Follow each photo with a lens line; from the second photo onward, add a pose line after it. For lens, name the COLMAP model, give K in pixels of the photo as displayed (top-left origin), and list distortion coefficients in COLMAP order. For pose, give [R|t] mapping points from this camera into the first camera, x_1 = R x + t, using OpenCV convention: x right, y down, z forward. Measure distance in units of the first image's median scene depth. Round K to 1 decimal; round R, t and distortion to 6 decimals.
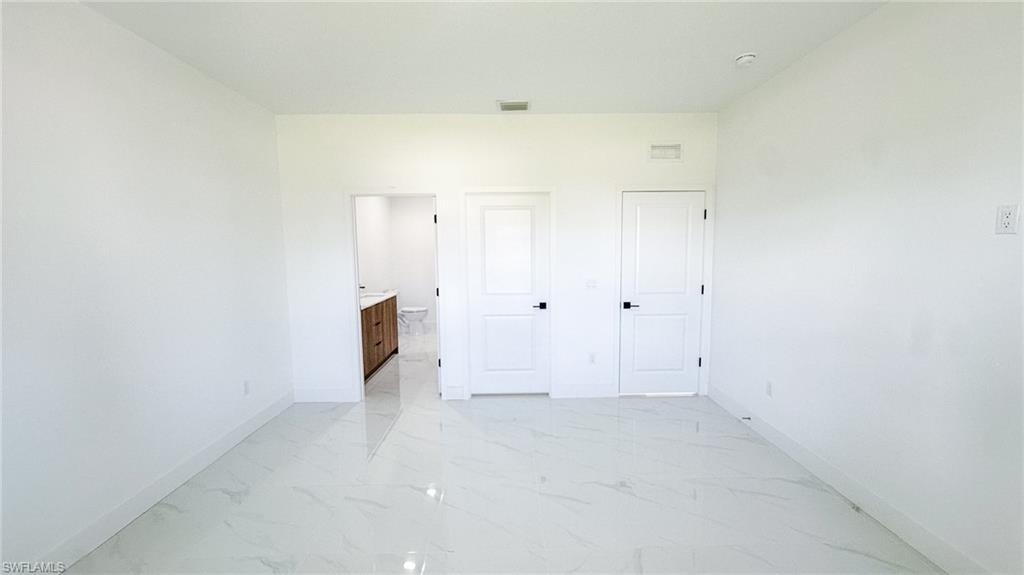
lens RADIAL K [[407.2, 0, 512.0], [0, 407.2, 287.5], [0, 0, 1]] dist [-0.001353, -0.000318]
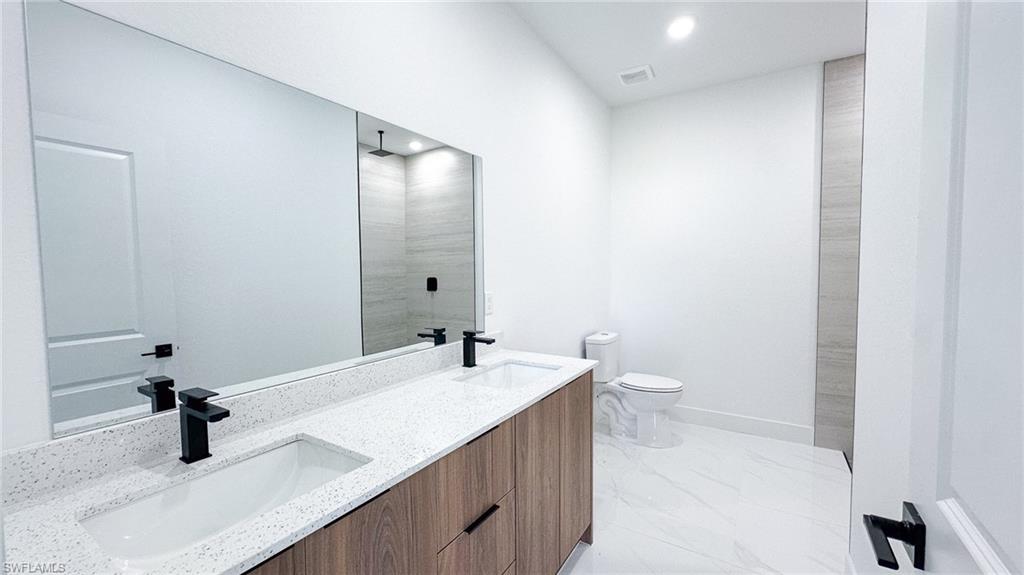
lens RADIAL K [[407.2, 0, 512.0], [0, 407.2, 287.5], [0, 0, 1]] dist [-0.001353, -0.000318]
pose [[0.839753, 0.028513, -0.542220, -0.189162], [-0.049867, 0.998450, -0.024727, -0.036589], [0.540674, 0.047804, 0.839873, 0.795717]]
